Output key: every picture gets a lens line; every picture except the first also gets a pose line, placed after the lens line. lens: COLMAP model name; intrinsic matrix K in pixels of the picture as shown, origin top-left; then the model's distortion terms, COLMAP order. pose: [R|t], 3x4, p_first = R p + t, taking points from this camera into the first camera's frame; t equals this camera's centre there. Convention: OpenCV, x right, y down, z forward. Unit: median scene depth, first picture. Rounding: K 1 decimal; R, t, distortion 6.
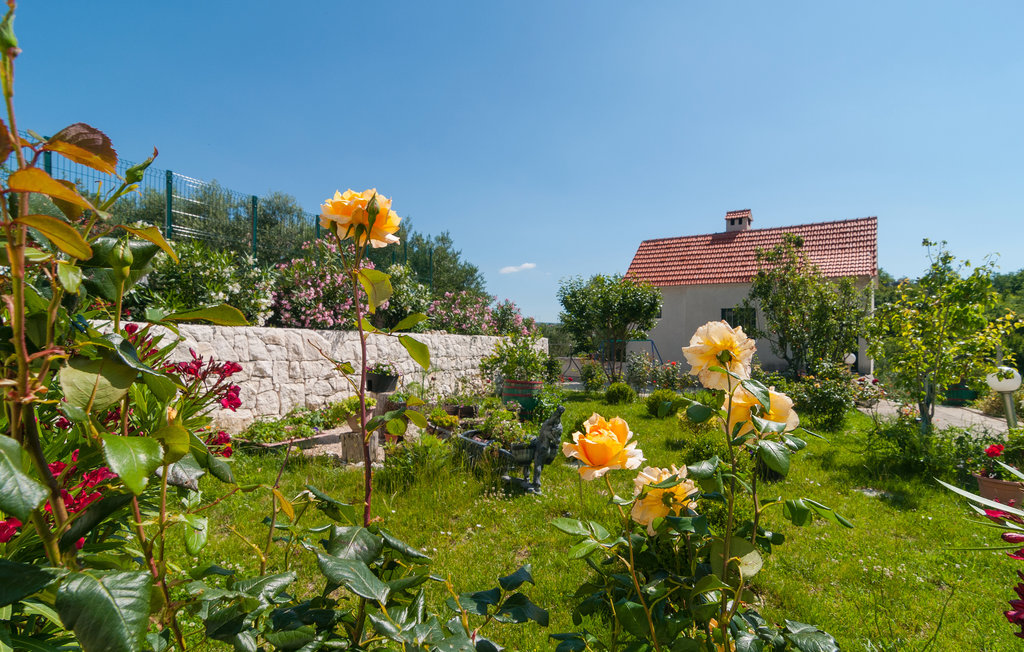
lens RADIAL K [[499.3, 0, 512.2], [0, 499.3, 350.9], [0, 0, 1]] dist [0.002625, 0.000197]
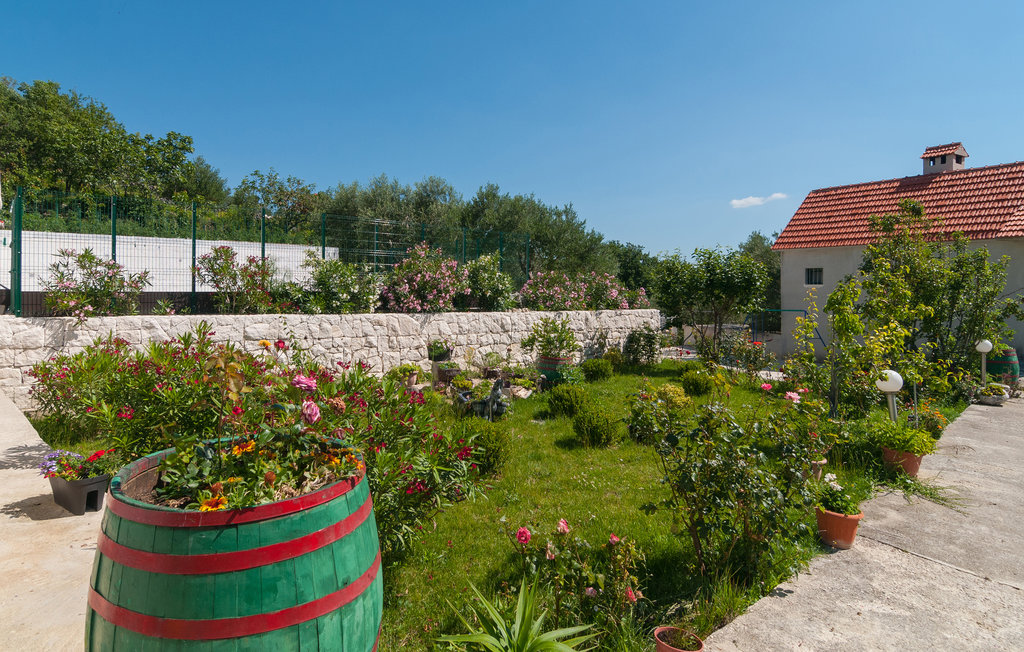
lens RADIAL K [[688.2, 0, 512.0], [0, 688.2, 326.0], [0, 0, 1]] dist [-0.002793, -0.001494]
pose [[0.896226, 0.027109, -0.442768, 0.710281], [-0.004871, 0.998672, 0.051285, -0.106261], [0.443570, -0.043807, 0.895168, -0.597326]]
